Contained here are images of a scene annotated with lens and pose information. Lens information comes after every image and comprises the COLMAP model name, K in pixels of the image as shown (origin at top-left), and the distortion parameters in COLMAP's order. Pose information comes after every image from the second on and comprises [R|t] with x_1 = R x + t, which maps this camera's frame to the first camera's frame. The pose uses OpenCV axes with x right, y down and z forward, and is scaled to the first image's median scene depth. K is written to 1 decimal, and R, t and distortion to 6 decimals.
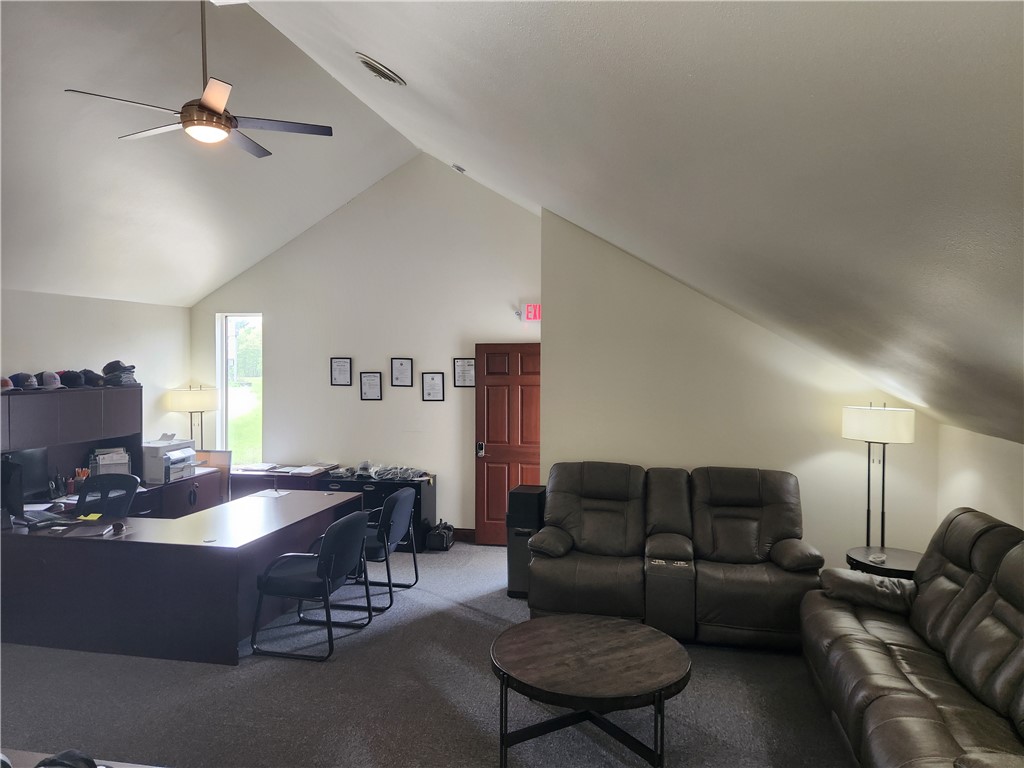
lens RADIAL K [[689.7, 0, 520.1], [0, 689.7, 376.6], [0, 0, 1]] dist [0.040571, -0.037362]
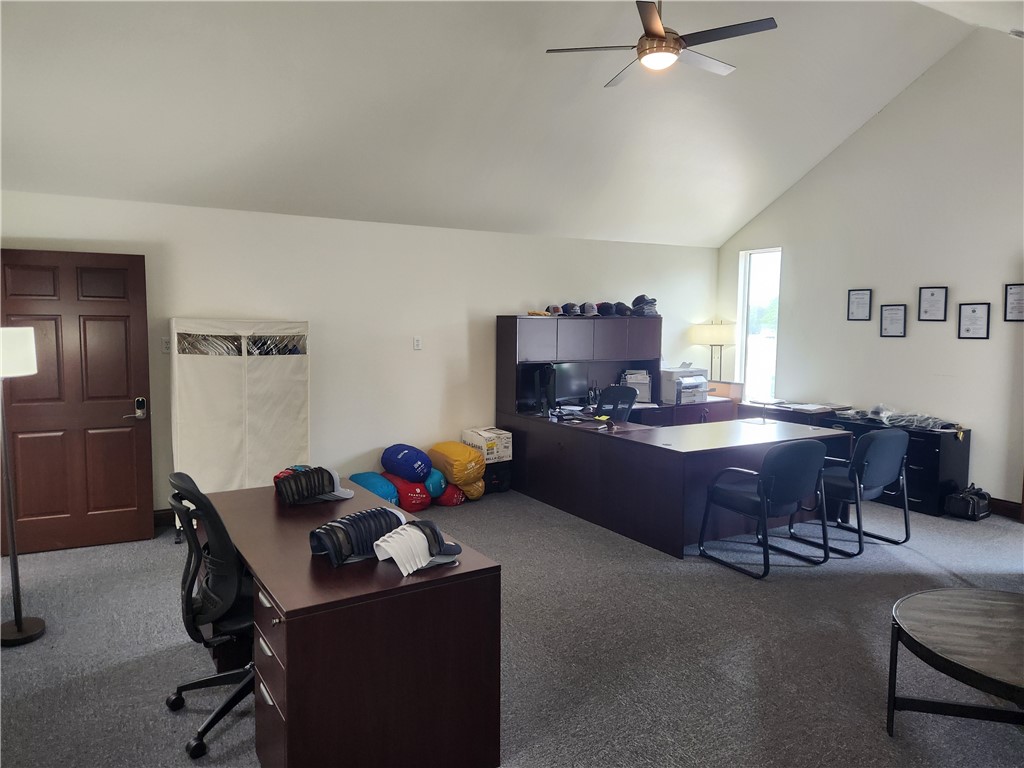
lens RADIAL K [[689.7, 0, 513.9], [0, 689.7, 388.5], [0, 0, 1]] dist [0.040571, -0.037362]
pose [[0.680199, 0.073550, -0.729328, 0.125419], [-0.018142, 0.996338, 0.083557, 0.039849], [0.732803, -0.043604, 0.679042, 0.050737]]
